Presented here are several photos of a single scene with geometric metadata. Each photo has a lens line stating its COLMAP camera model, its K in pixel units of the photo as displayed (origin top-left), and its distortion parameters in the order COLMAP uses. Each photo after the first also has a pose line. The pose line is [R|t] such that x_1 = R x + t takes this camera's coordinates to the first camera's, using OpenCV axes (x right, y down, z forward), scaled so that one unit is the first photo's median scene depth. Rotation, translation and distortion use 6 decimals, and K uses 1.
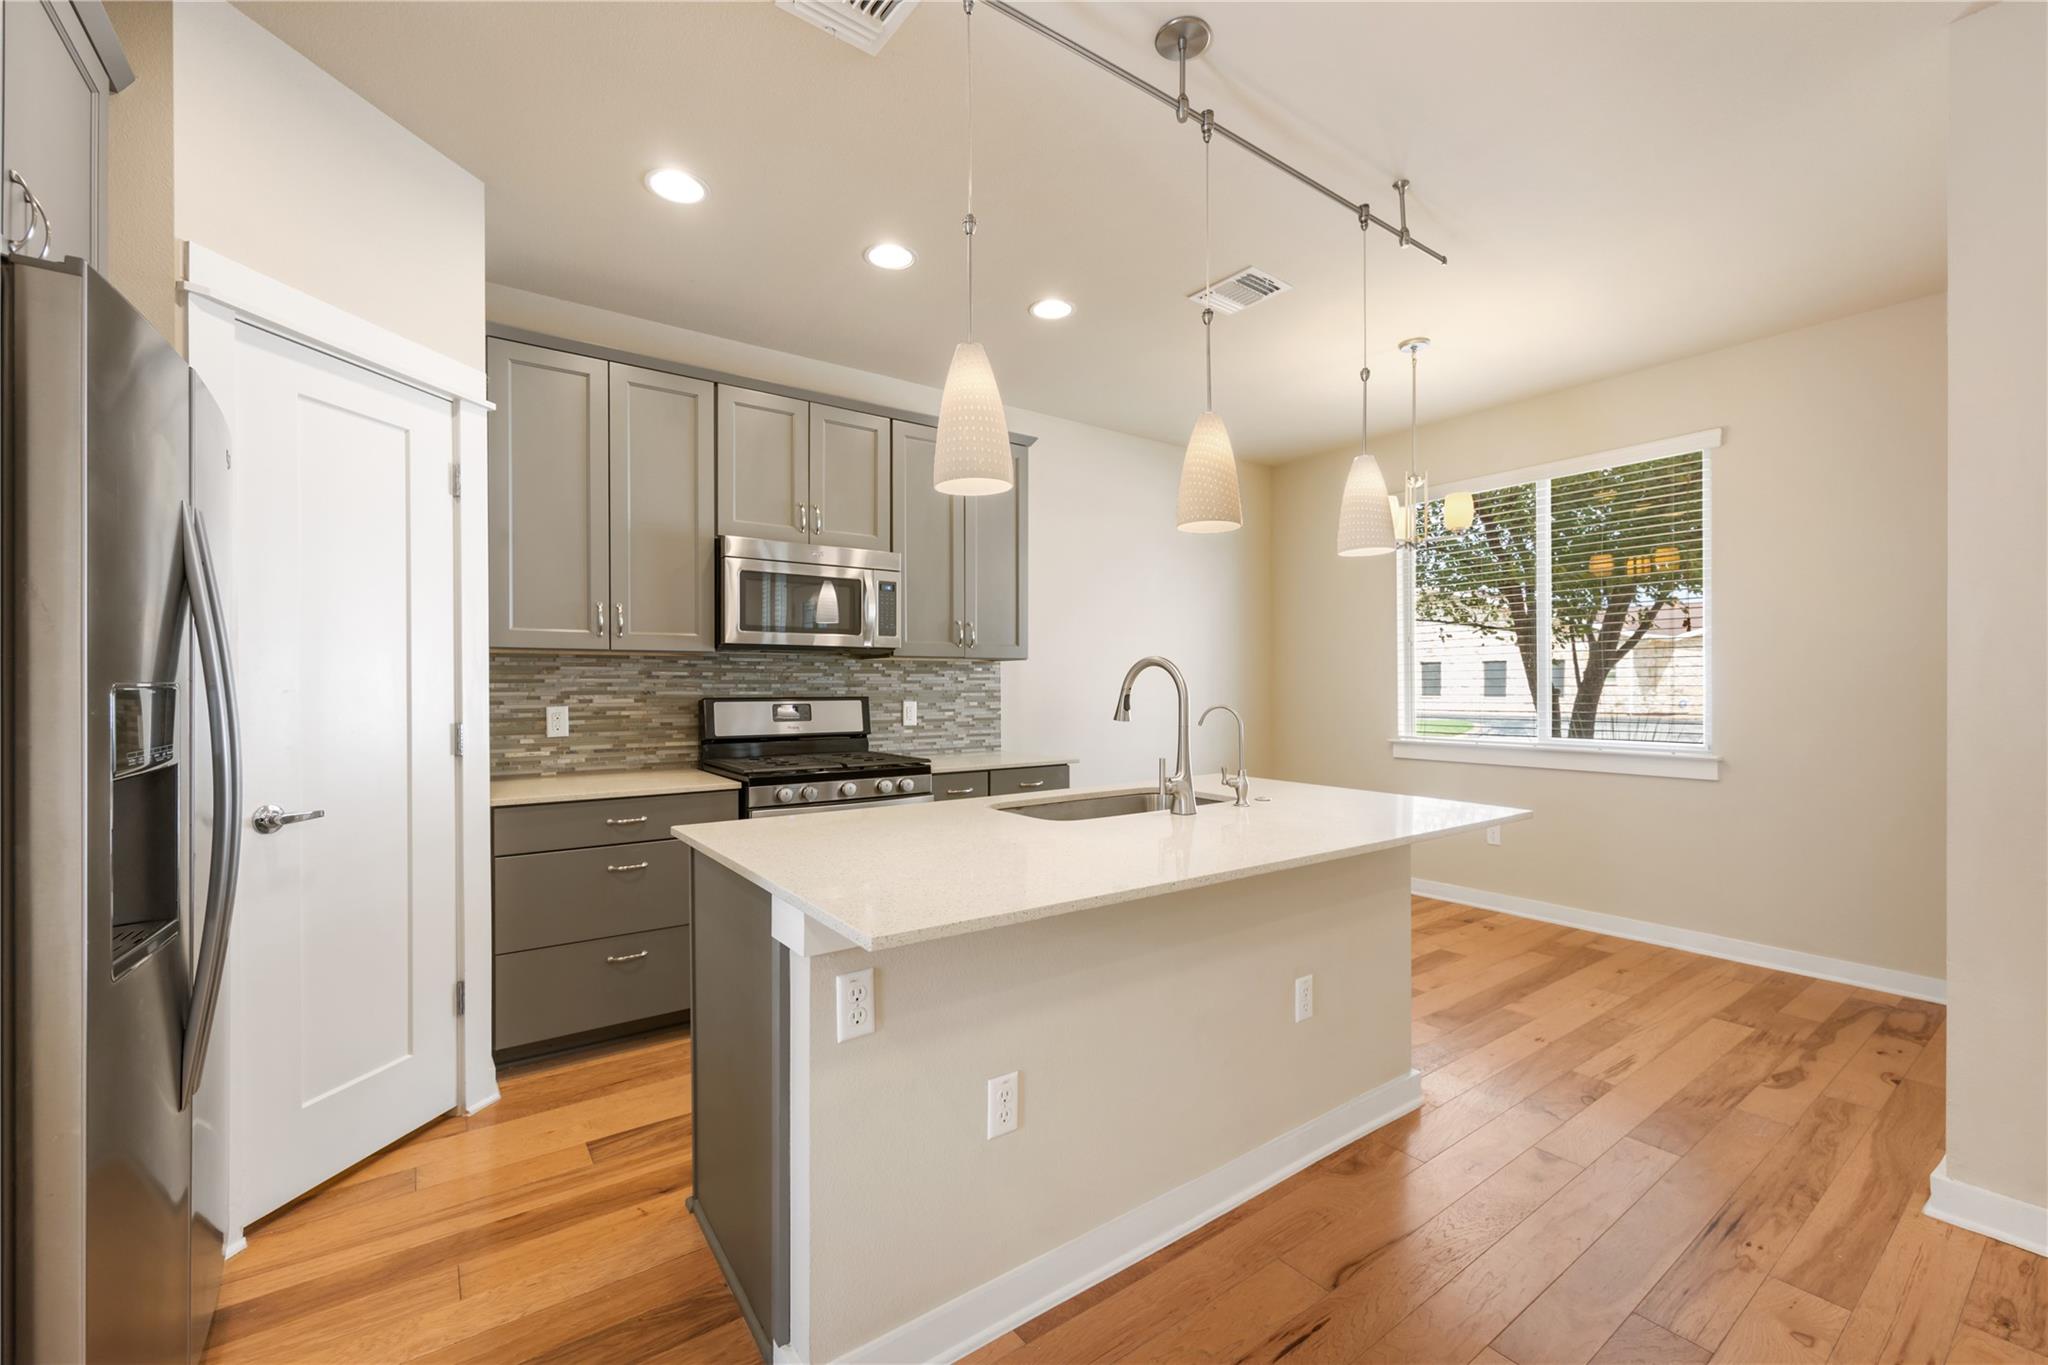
lens RADIAL K [[832.6, 0, 1014.7], [0, 832.6, 686.4], [0, 0, 1]] dist [0.001337, 0.000823]
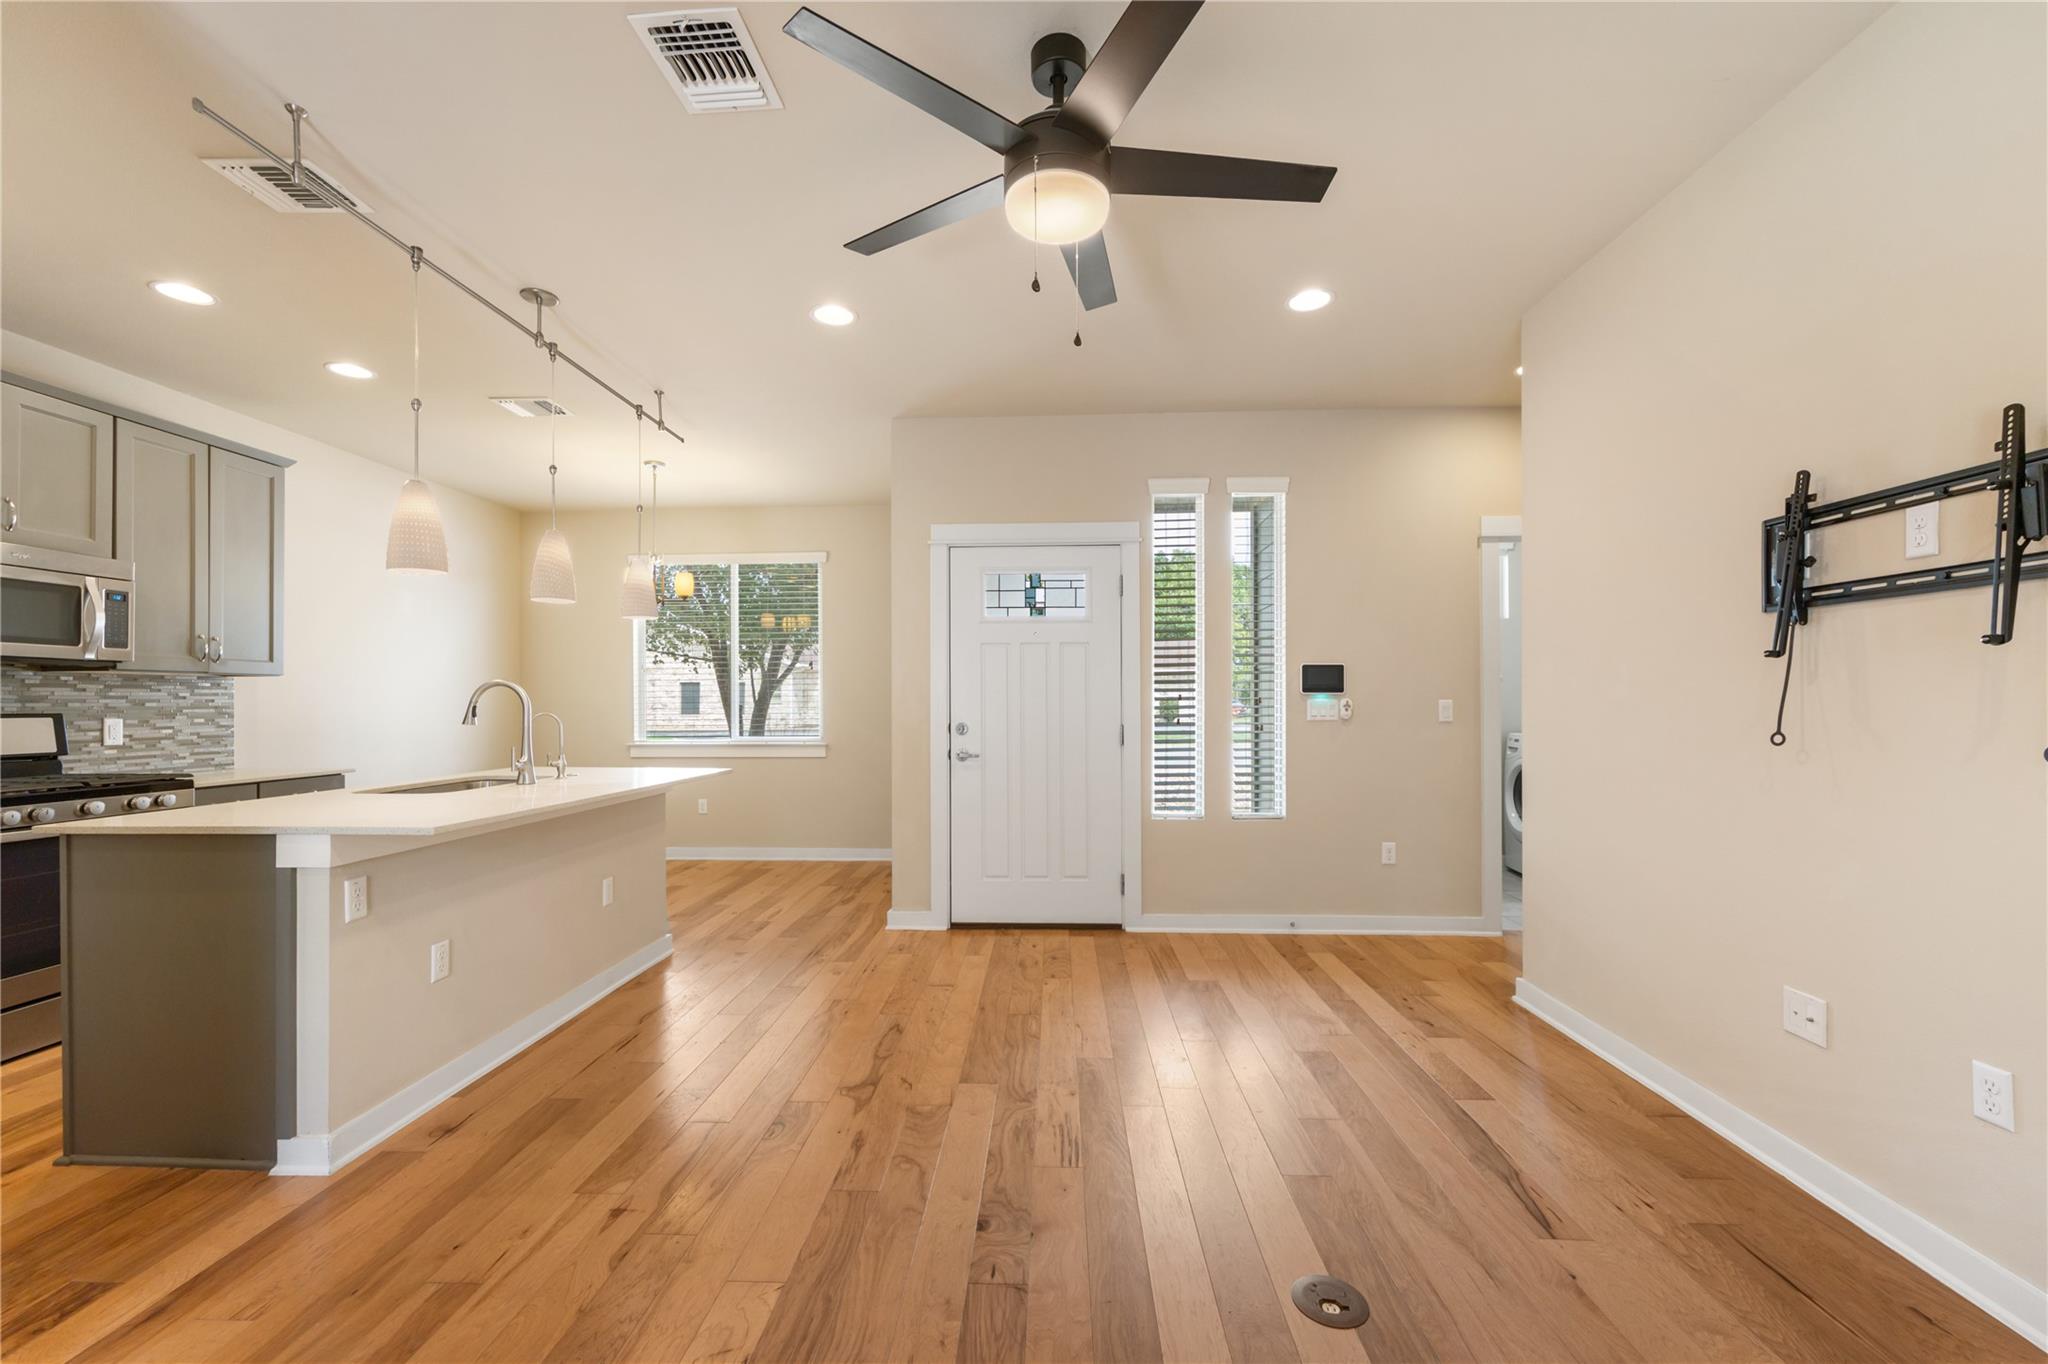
lens RADIAL K [[833.8, 0, 1014.4], [0, 833.8, 700.9], [0, 0, 1]] dist [0.001941, 0.000402]
pose [[0.624529, 0.000524, 0.781002, -0.237423], [0.004238, 0.999983, -0.004060, 0.006890], [-0.780990, 0.005846, 0.624516, -0.352553]]
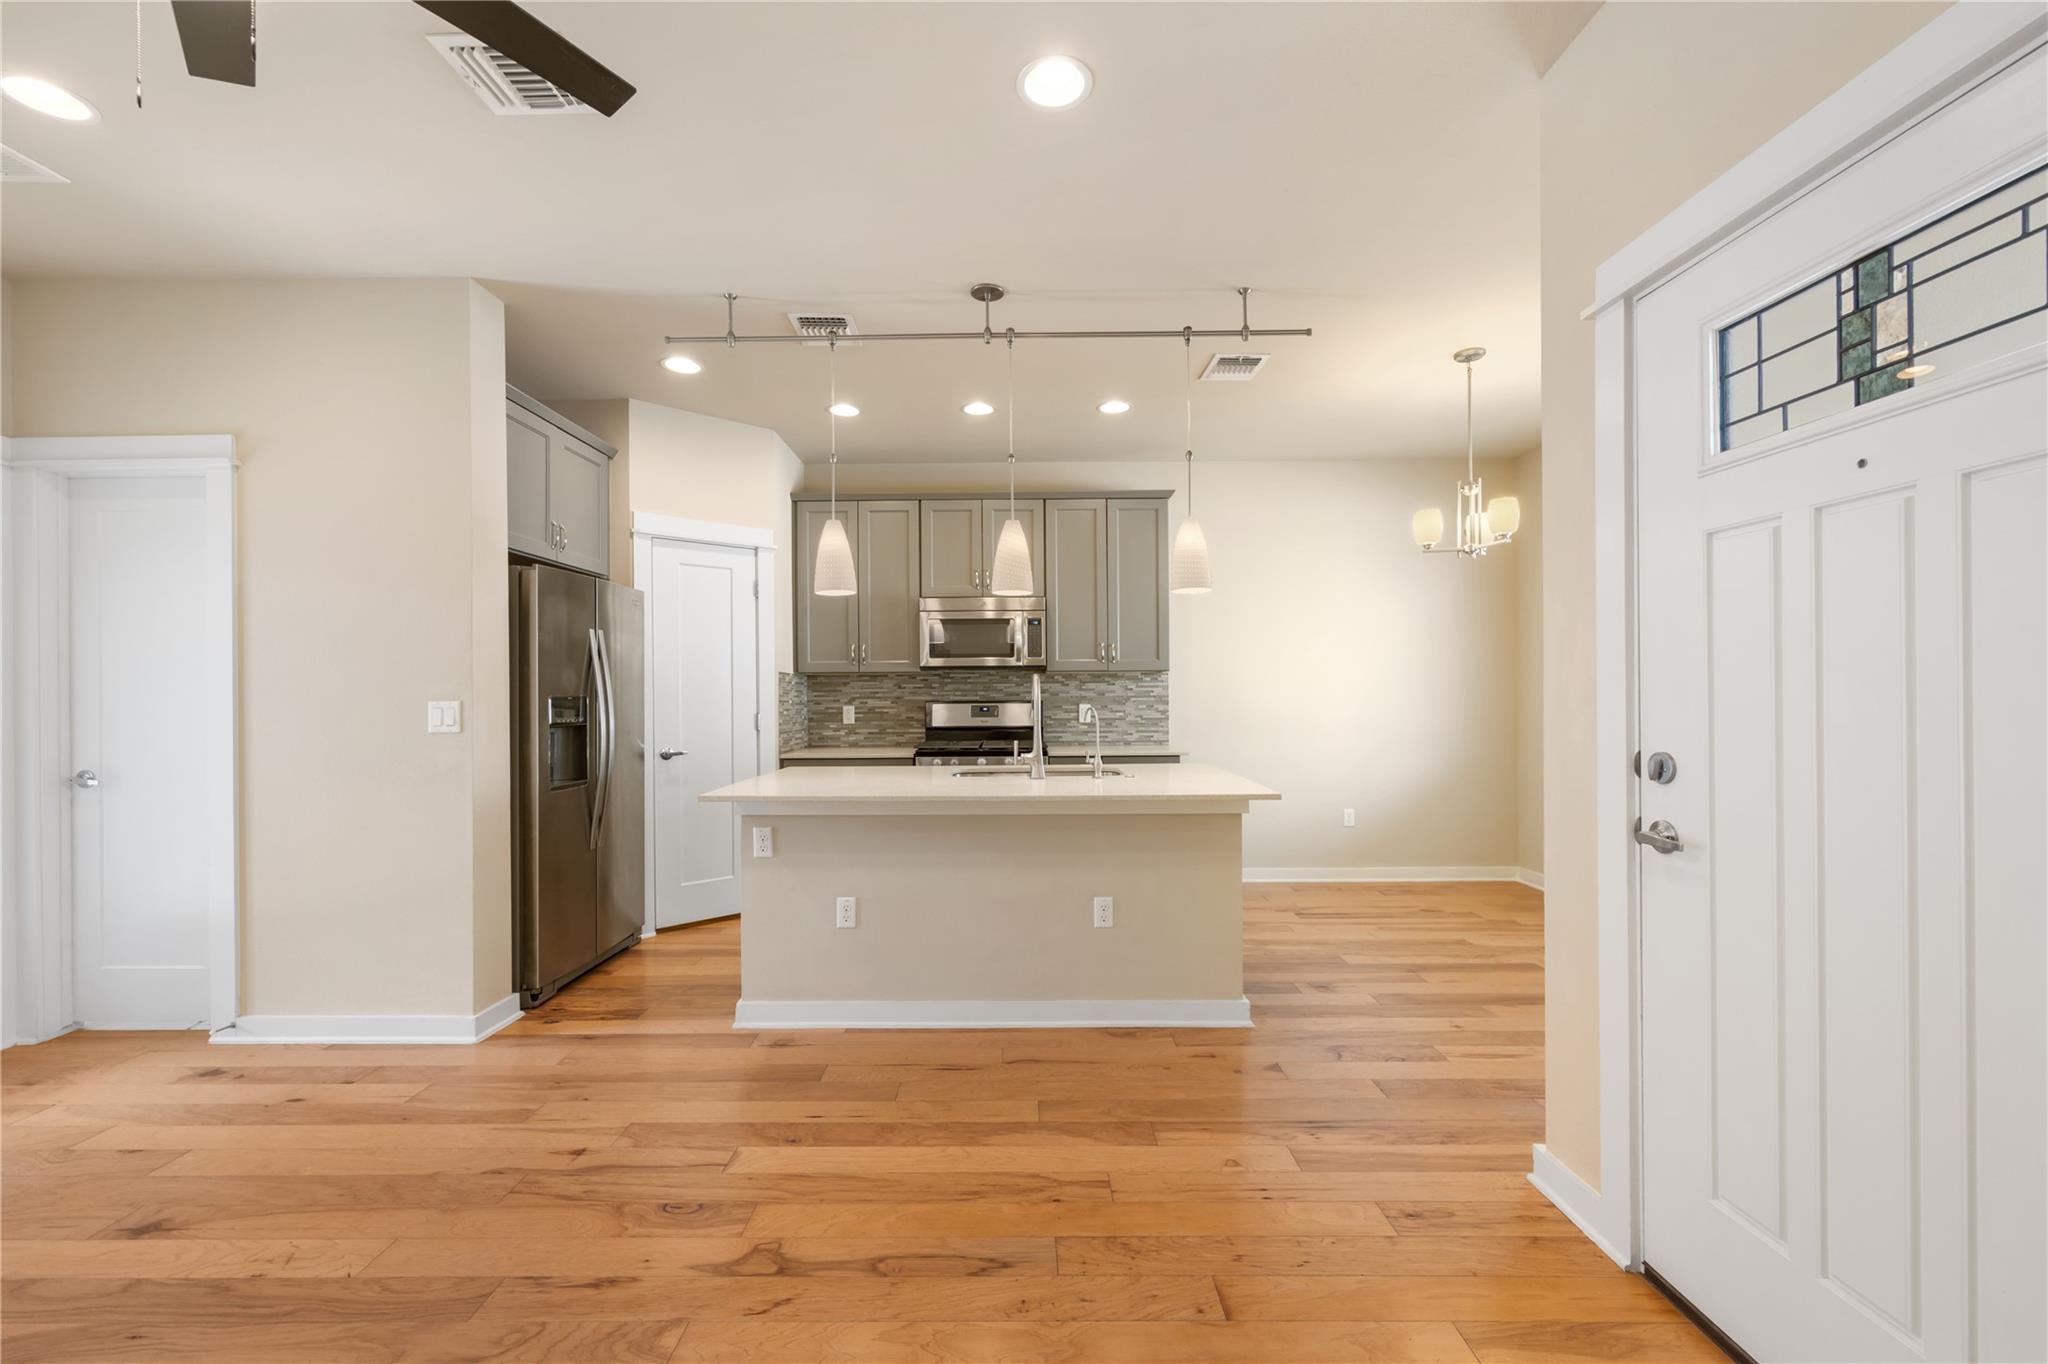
lens RADIAL K [[826.2, 0, 1016.7], [0, 826.2, 691.1], [0, 0, 1]] dist [0.000025, 0.000667]
pose [[0.808883, -0.005098, -0.587948, 0.589076], [0.004530, 0.999987, -0.002438, -0.000213], [0.587953, -0.000692, 0.808895, -0.127978]]
